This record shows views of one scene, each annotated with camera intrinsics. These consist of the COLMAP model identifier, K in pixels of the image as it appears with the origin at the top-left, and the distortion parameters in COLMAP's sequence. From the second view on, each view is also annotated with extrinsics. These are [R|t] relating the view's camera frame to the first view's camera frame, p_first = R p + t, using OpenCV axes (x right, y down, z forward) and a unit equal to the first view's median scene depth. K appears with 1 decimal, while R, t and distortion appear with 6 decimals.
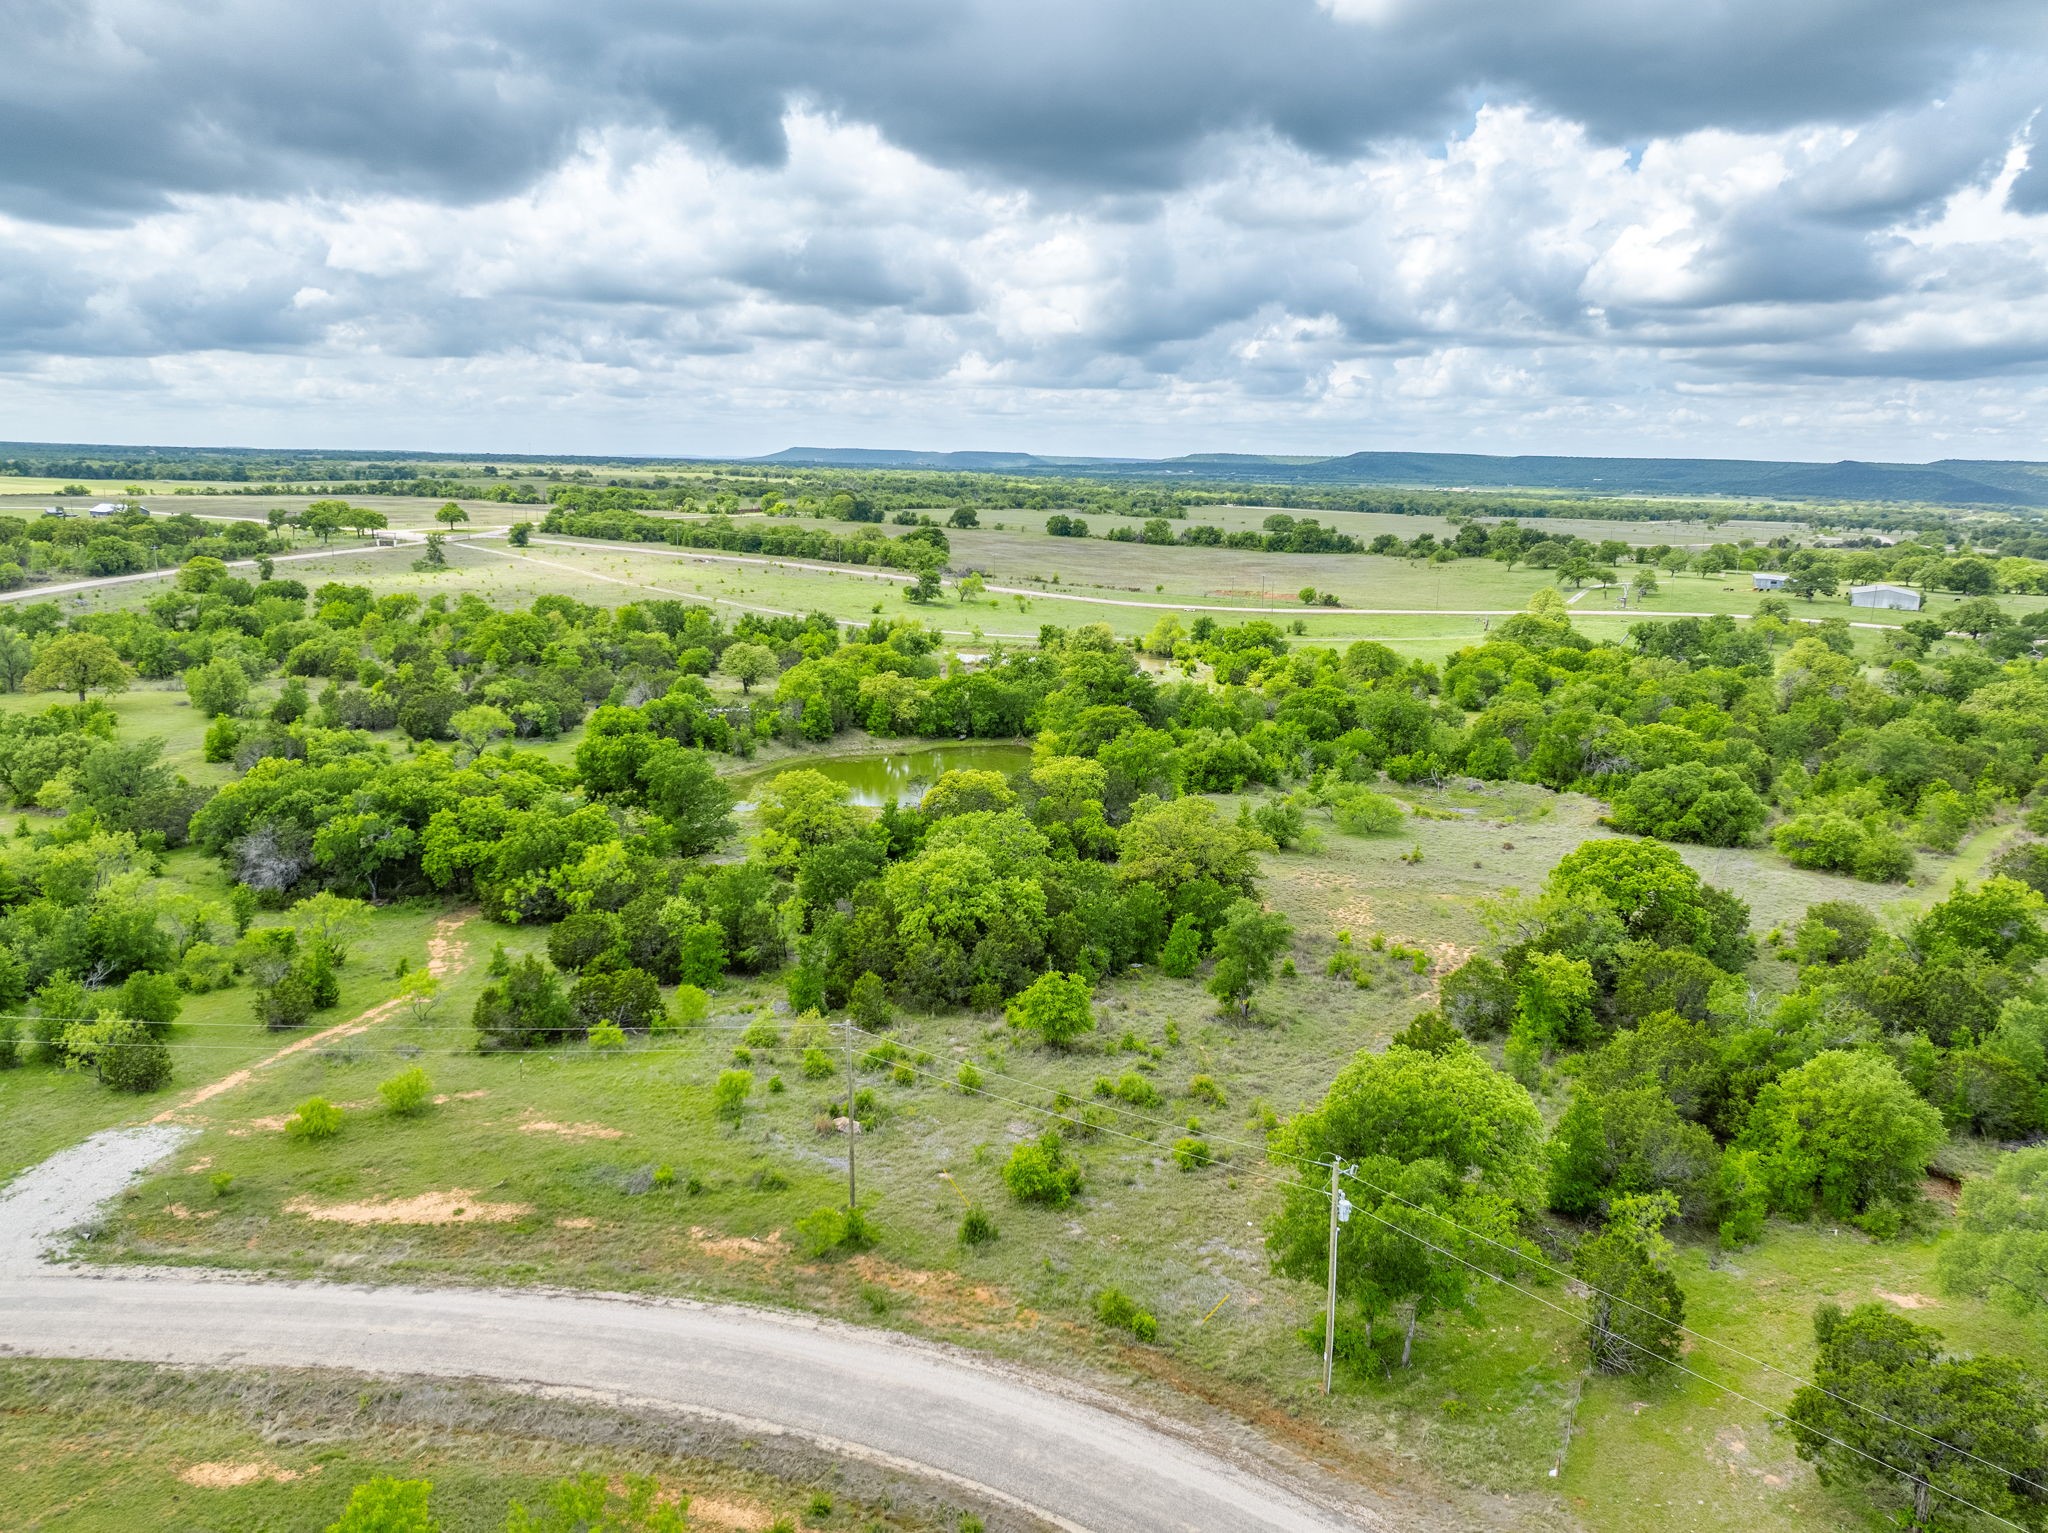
lens RADIAL K [[1445.5, 0, 1022.2], [0, 1445.5, 744.5], [0, 0, 1]] dist [-0.046391, 0.013936]
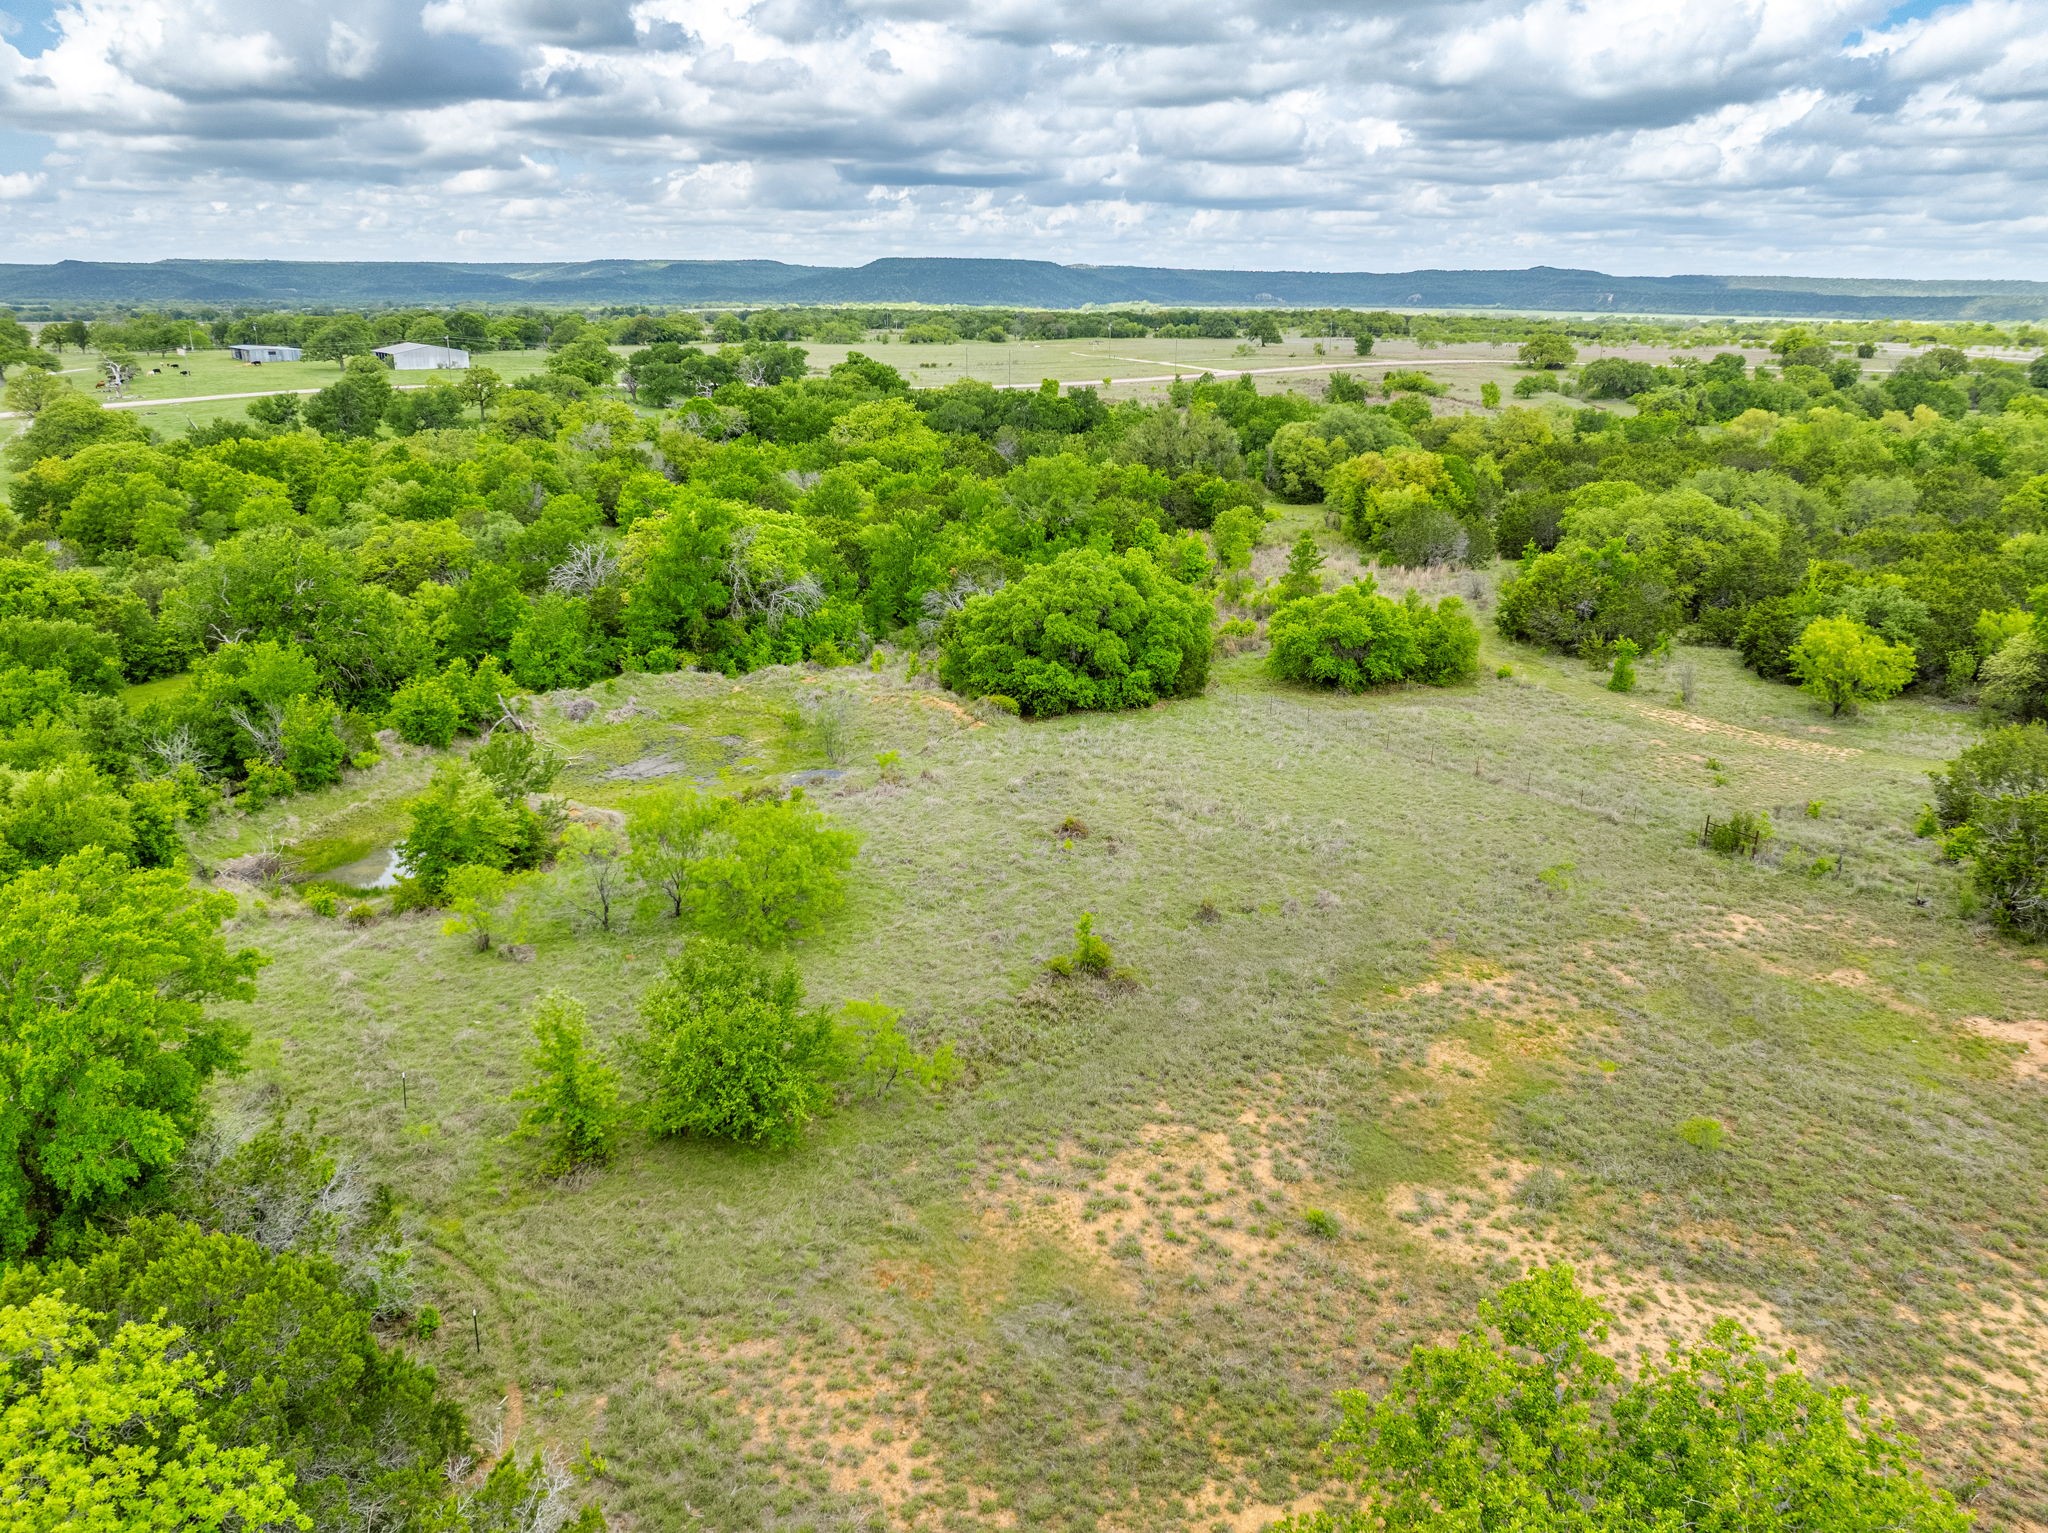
lens RADIAL K [[1445.5, 0, 1028.9], [0, 1445.5, 756.5], [0, 0, 1]] dist [-0.046391, 0.013936]
pose [[0.452859, -0.289960, 0.843114, 0.000709], [0.172762, 0.956254, 0.236076, -0.064101], [-0.874684, 0.038749, 0.483143, 1.160667]]
